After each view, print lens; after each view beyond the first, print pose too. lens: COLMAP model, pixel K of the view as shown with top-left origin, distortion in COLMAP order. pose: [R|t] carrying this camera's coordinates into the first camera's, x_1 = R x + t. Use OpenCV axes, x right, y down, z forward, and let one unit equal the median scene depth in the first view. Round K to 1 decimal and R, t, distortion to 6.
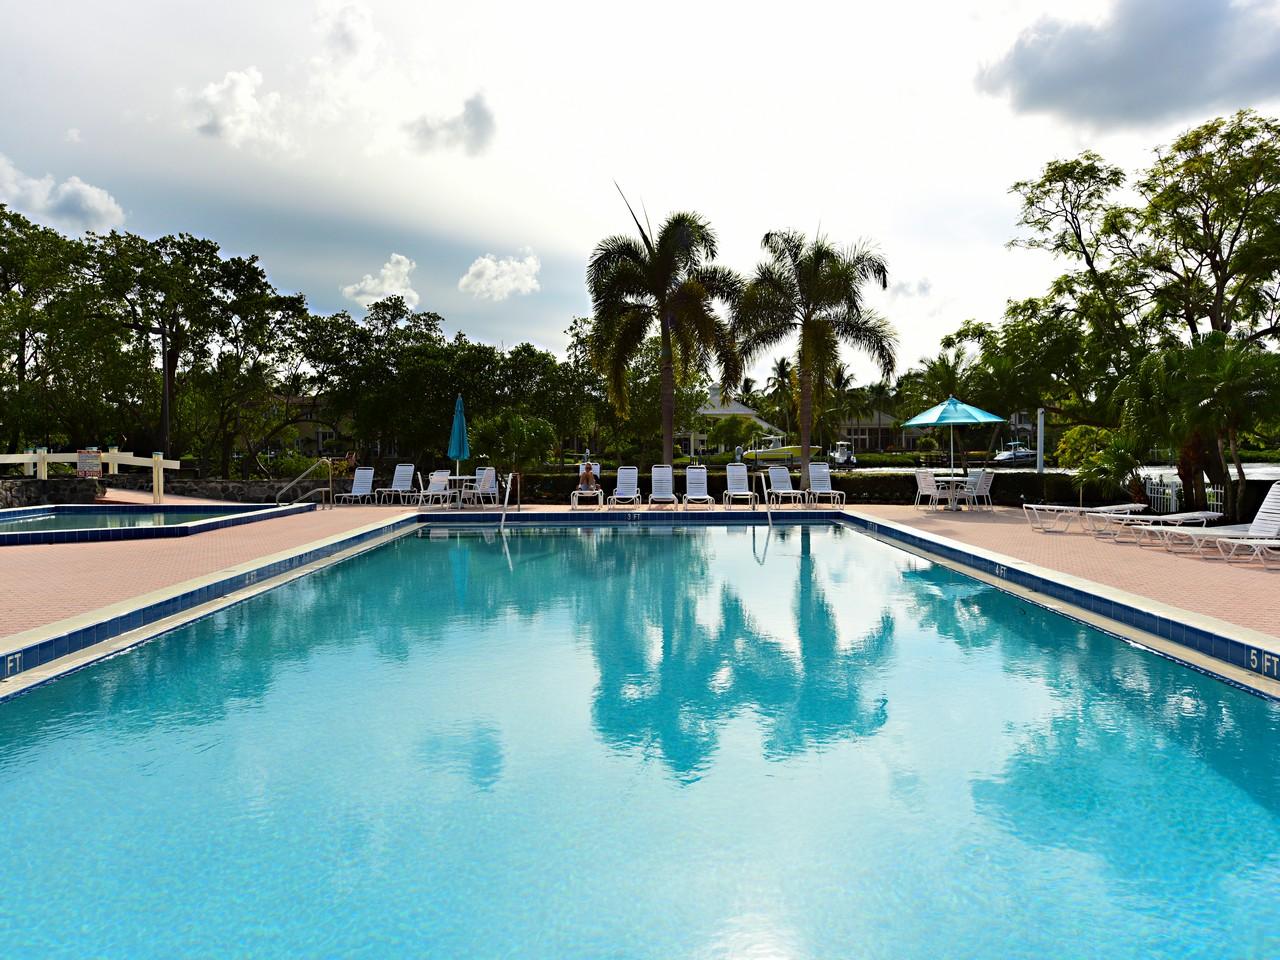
lens RADIAL K [[884.4, 0, 640.0], [0, 884.4, 480.0], [0, 0, 1]] dist [0.000776, 0.001280]
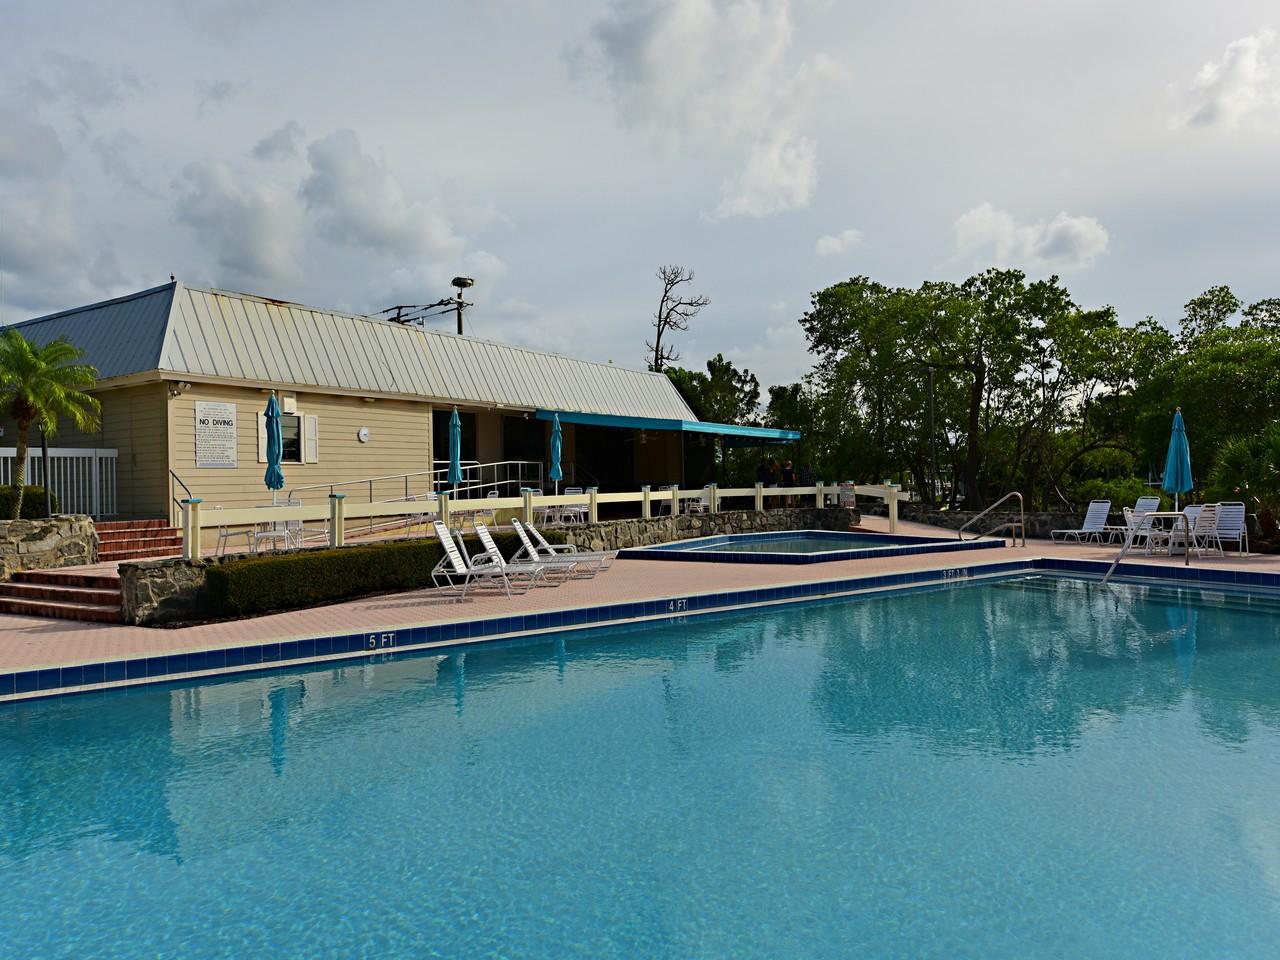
lens RADIAL K [[887.7, 0, 640.0], [0, 887.7, 480.0], [0, 0, 1]] dist [0.126789, 0.000360]
pose [[0.551011, -0.012358, -0.834407, 0.159514], [-0.011442, 0.999684, -0.022362, -0.006963], [0.834420, 0.021869, 0.550695, 0.099474]]
